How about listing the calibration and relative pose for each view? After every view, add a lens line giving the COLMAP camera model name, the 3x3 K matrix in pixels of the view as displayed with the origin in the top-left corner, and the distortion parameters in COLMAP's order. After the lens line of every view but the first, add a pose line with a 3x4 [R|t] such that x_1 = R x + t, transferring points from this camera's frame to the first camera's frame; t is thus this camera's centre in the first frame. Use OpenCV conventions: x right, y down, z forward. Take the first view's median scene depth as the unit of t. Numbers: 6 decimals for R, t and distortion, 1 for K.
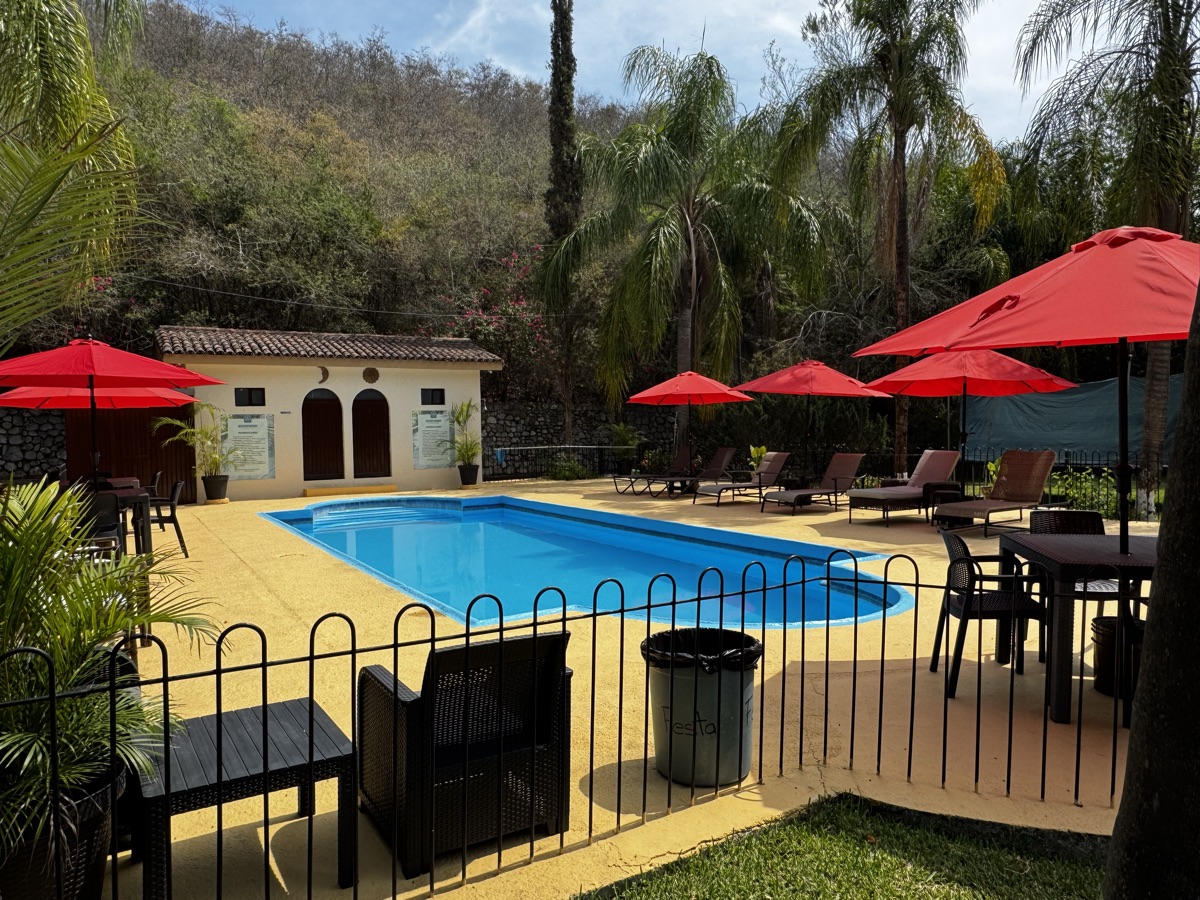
lens RADIAL K [[807.0, 0, 597.2], [0, 807.0, 455.1], [0, 0, 1]] dist [-0.002317, 0.001204]
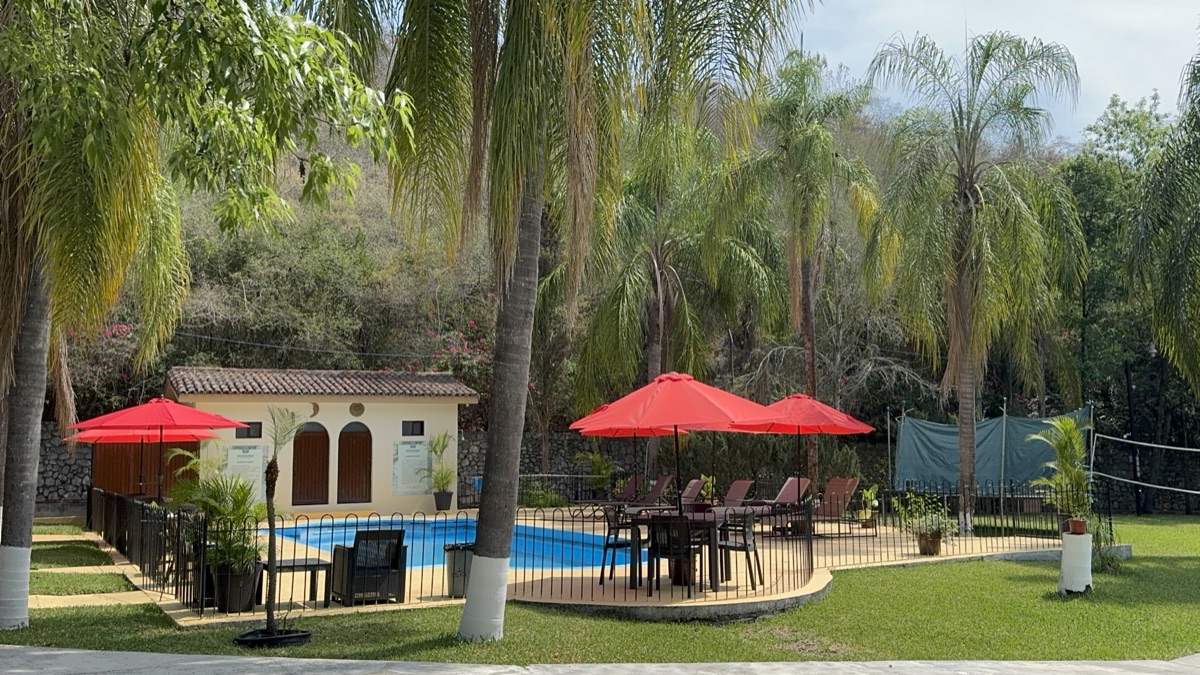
lens RADIAL K [[1090.5, 0, 603.4], [0, 1090.5, 341.2], [0, 0, 1]] dist [0.192705, -0.396512]
pose [[0.998136, -0.001063, -0.061022, 0.145011], [-0.007343, 0.990494, -0.137363, 0.013045], [0.060588, 0.137555, 0.988639, -0.471162]]
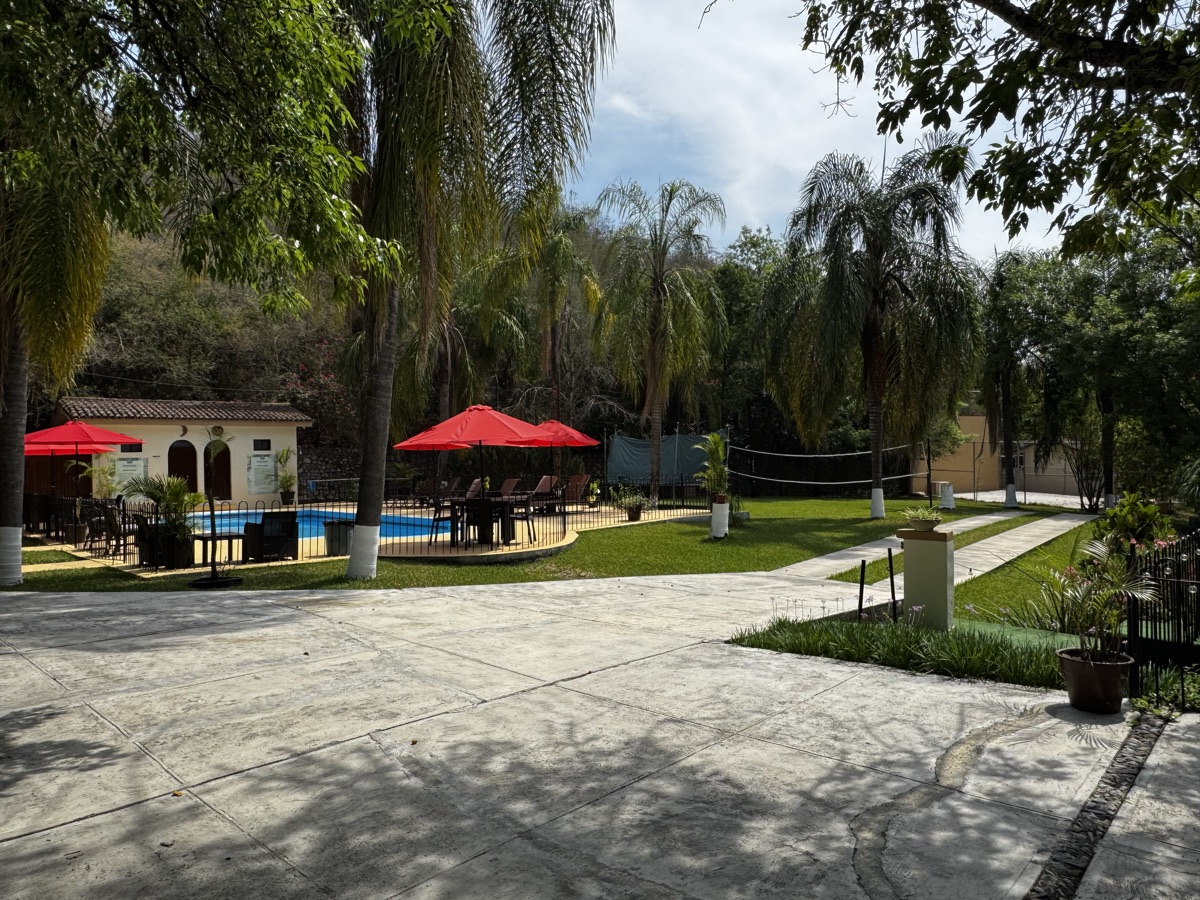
lens RADIAL K [[807.0, 0, 597.2], [0, 807.0, 455.1], [0, 0, 1]] dist [-0.002317, 0.001204]
pose [[0.980998, -0.003262, 0.193991, 0.108493], [0.012541, 0.998834, -0.046624, 0.021635], [-0.193612, 0.048171, 0.979895, -0.549327]]
